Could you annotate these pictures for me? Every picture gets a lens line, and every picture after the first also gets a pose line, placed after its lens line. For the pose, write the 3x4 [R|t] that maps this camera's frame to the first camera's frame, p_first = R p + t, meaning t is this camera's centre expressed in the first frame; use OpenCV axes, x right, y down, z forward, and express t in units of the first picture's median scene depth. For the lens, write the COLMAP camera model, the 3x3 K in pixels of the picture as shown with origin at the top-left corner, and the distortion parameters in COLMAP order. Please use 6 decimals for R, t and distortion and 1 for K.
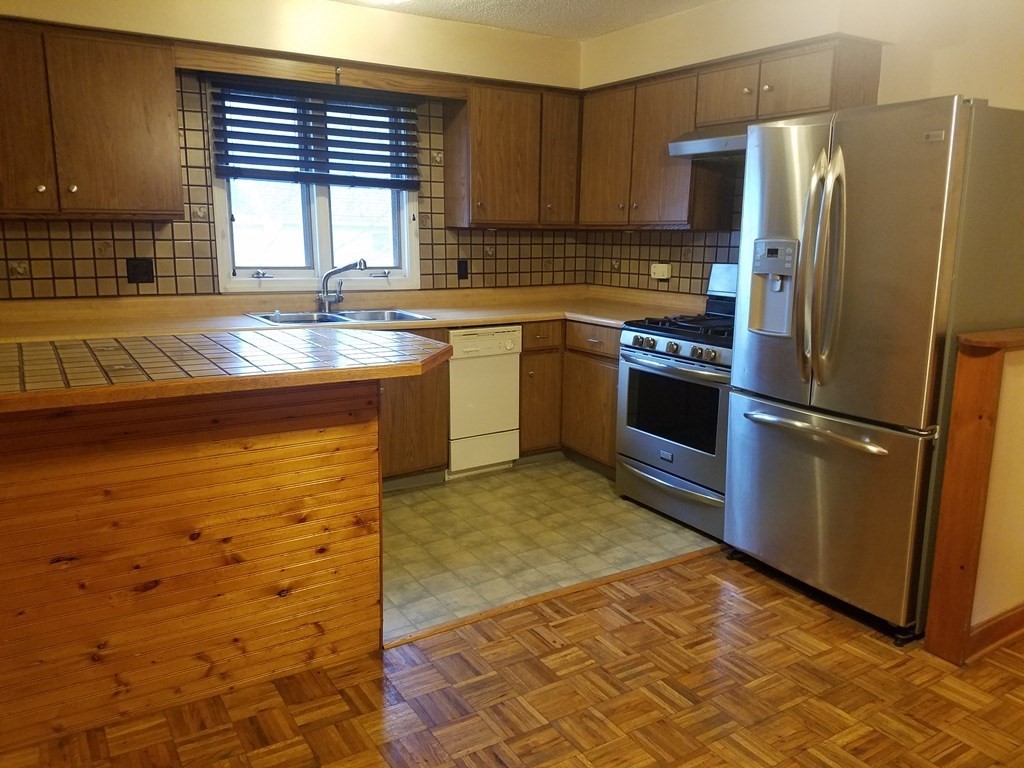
lens RADIAL K [[801.9, 0, 511.3], [0, 801.9, 369.1], [0, 0, 1]] dist [0.011353, -0.010152]
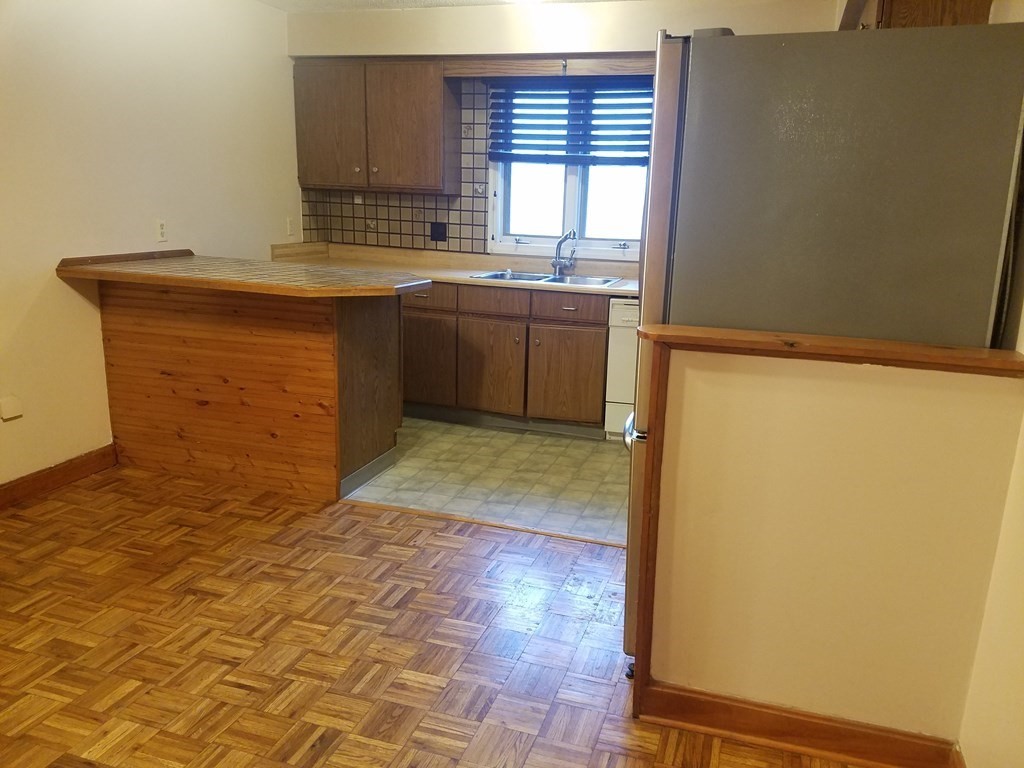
lens RADIAL K [[784.7, 0, 512.0], [0, 784.7, 384.0], [0, 0, 1]] dist [0.184411, -0.294673]
pose [[0.642637, 0.185530, -0.743368, 0.723803], [-0.163970, 0.981063, 0.103102, -0.028764], [0.748419, 0.055633, 0.660889, 0.225769]]
